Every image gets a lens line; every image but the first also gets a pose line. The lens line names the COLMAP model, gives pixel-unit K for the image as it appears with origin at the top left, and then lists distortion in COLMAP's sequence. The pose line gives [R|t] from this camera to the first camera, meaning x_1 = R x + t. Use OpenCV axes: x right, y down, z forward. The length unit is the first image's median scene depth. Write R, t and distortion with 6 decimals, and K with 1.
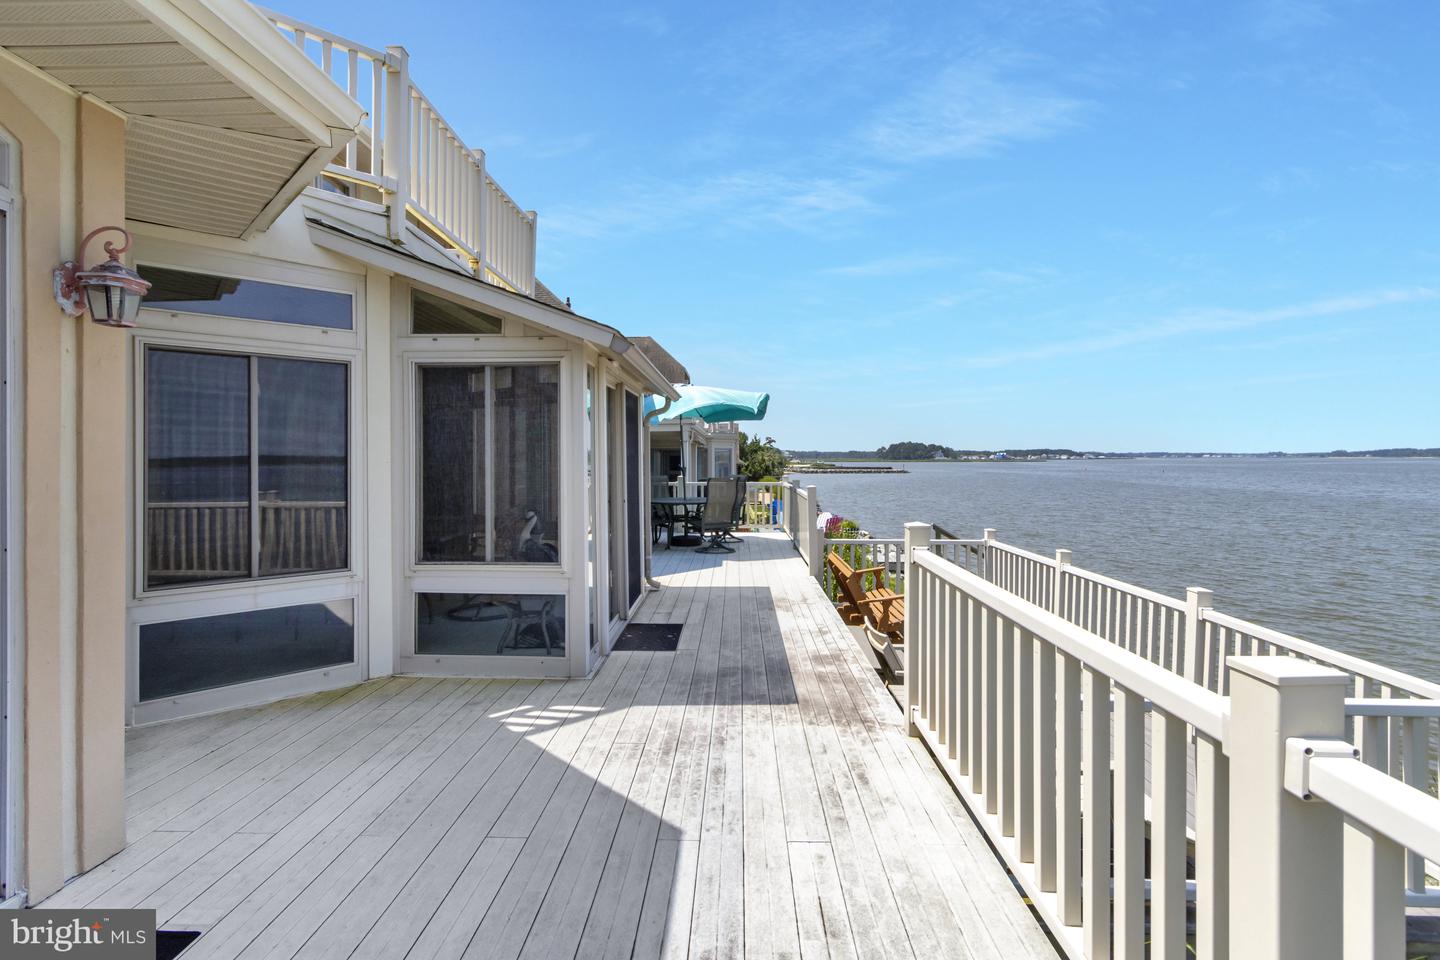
lens RADIAL K [[670.9, 0, 718.8], [0, 670.9, 462.0], [0, 0, 1]] dist [-0.001222, -0.000107]
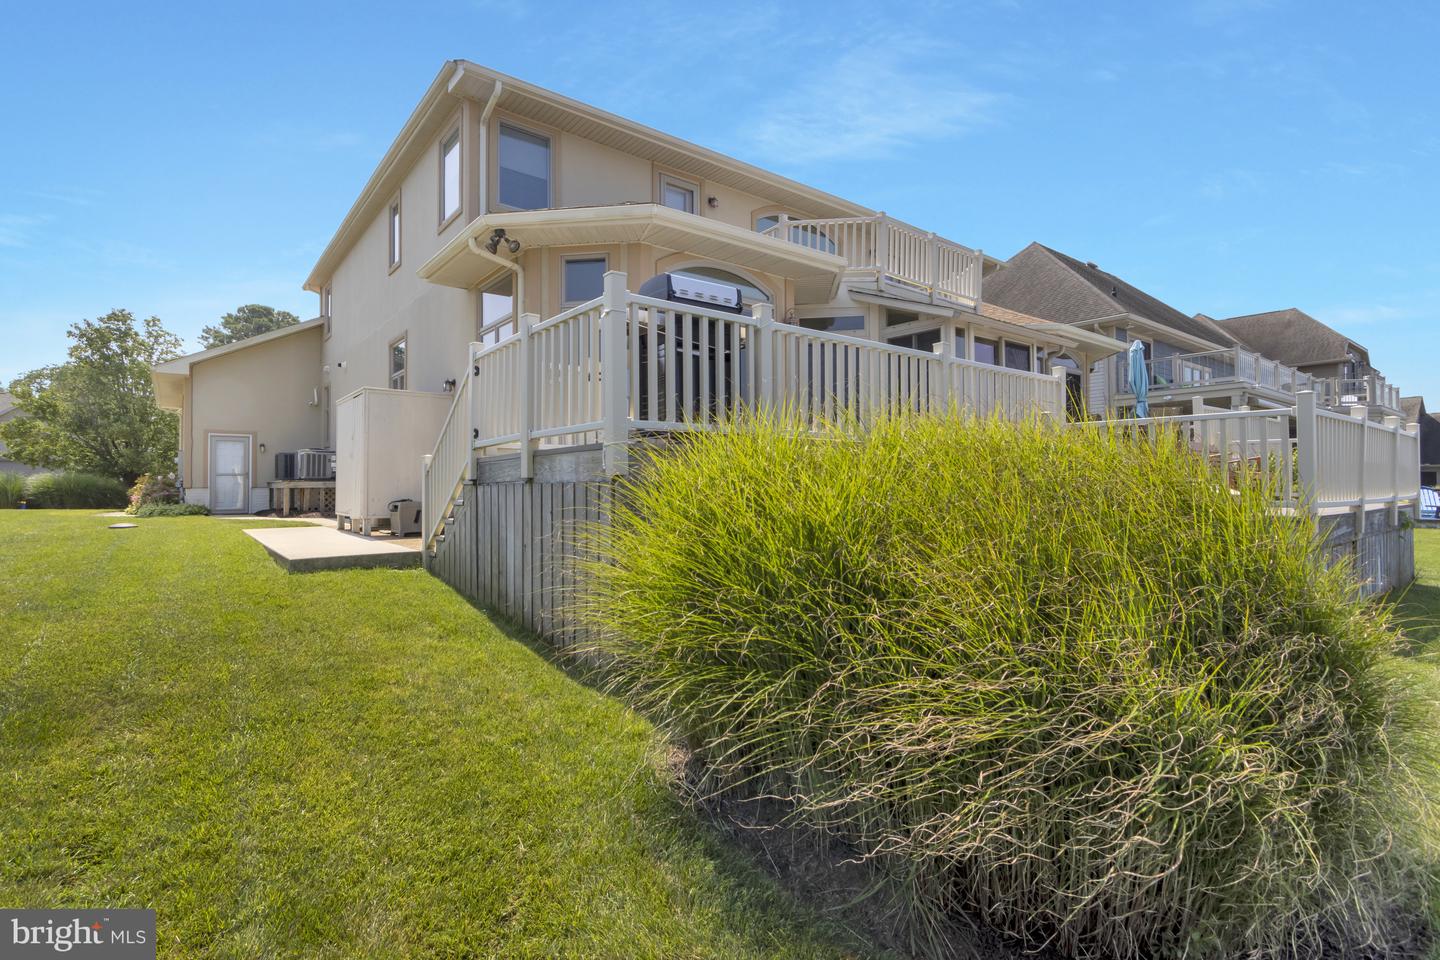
lens RADIAL K [[670.9, 0, 718.8], [0, 670.9, 462.0], [0, 0, 1]] dist [-0.001222, -0.000107]
pose [[0.654114, -0.024017, -0.756015, 1.012103], [0.001492, 0.999535, -0.030462, 0.383252], [0.756395, 0.018798, 0.653845, -1.073701]]
